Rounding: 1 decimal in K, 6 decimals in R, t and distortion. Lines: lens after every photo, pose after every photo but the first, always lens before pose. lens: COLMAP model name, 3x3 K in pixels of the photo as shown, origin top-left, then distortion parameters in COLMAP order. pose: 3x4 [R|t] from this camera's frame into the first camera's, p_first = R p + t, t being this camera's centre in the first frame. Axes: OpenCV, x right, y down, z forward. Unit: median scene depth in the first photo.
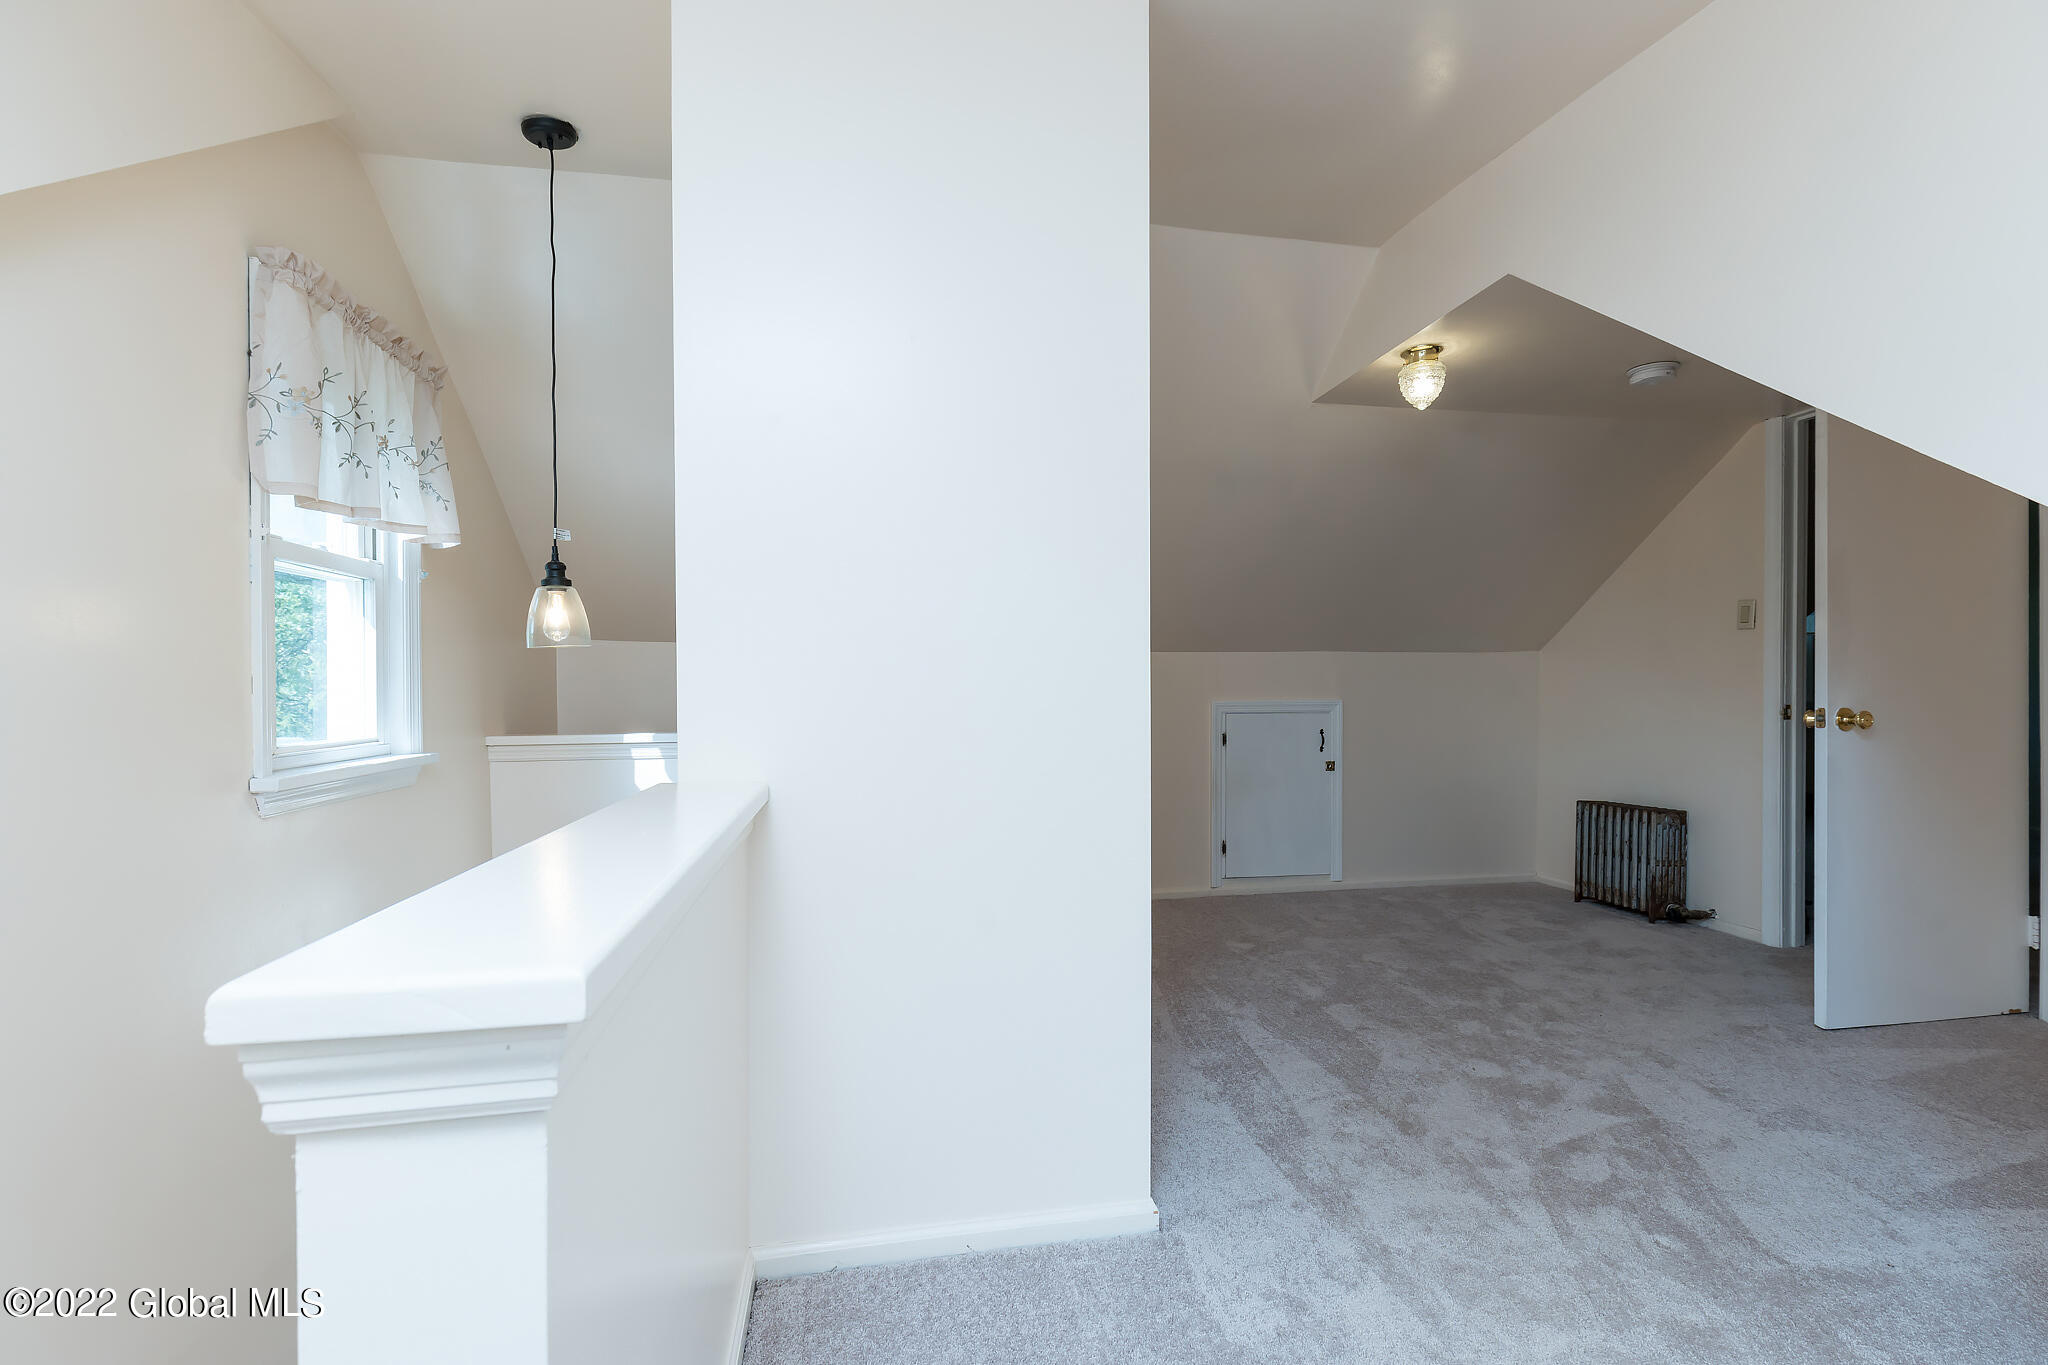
lens RADIAL K [[921.7, 0, 1023.5], [0, 921.7, 693.2], [0, 0, 1]] dist [0.003655, 0.000596]
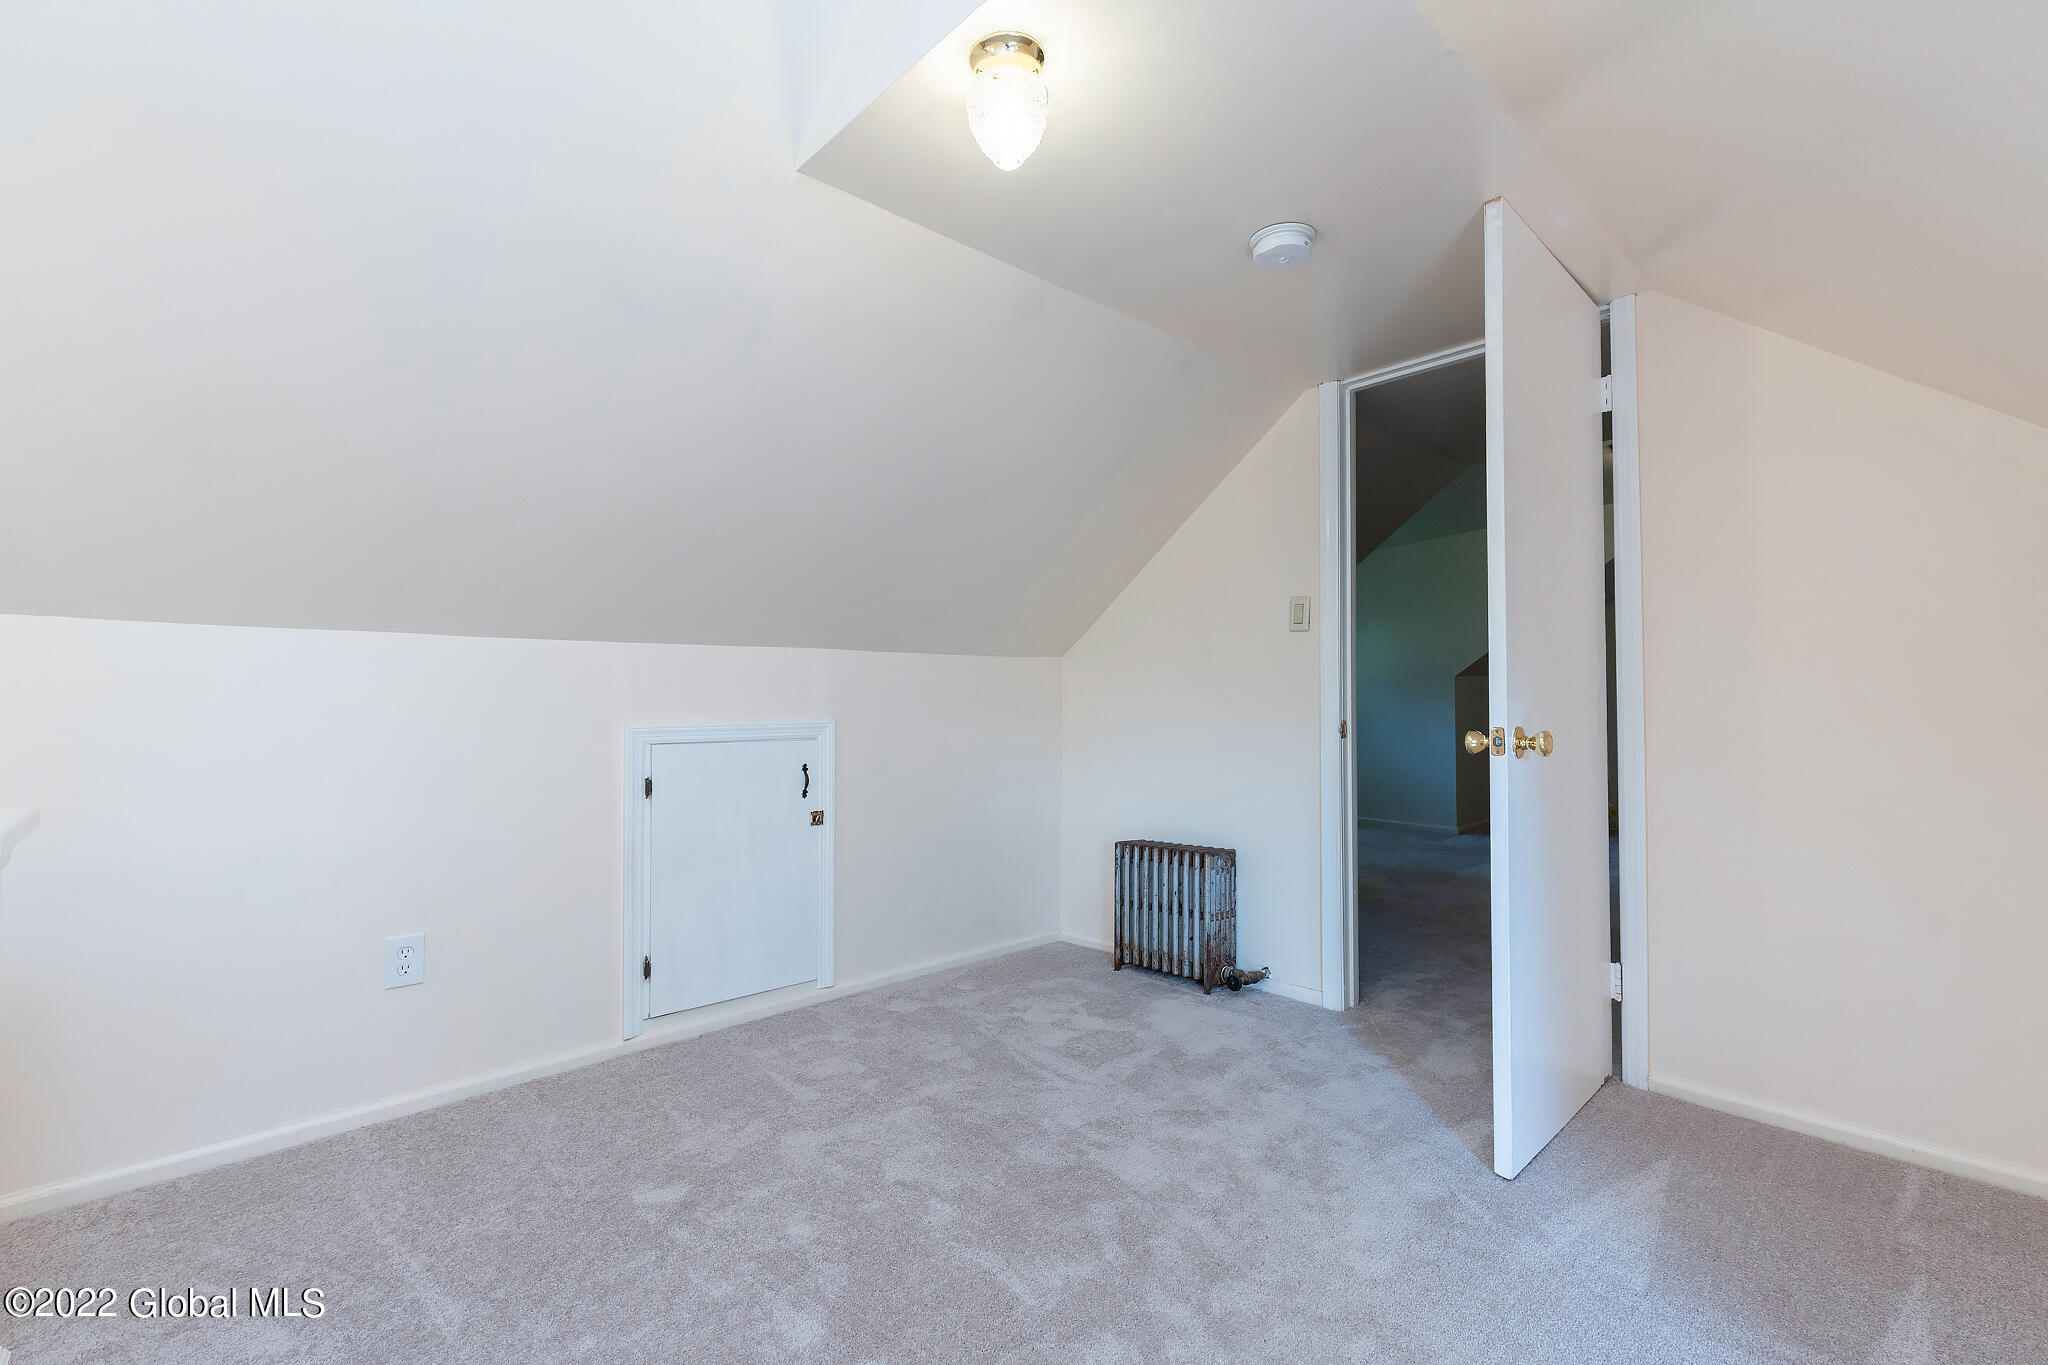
lens RADIAL K [[891.5, 0, 1024.0], [0, 891.5, 682.5], [0, 0, 1]] dist [0.000960, 0.000024]
pose [[0.841386, 0.009531, 0.540350, 0.122640], [0.006380, 0.999600, -0.027566, -0.001404], [-0.540396, 0.026641, 0.840989, 0.422145]]
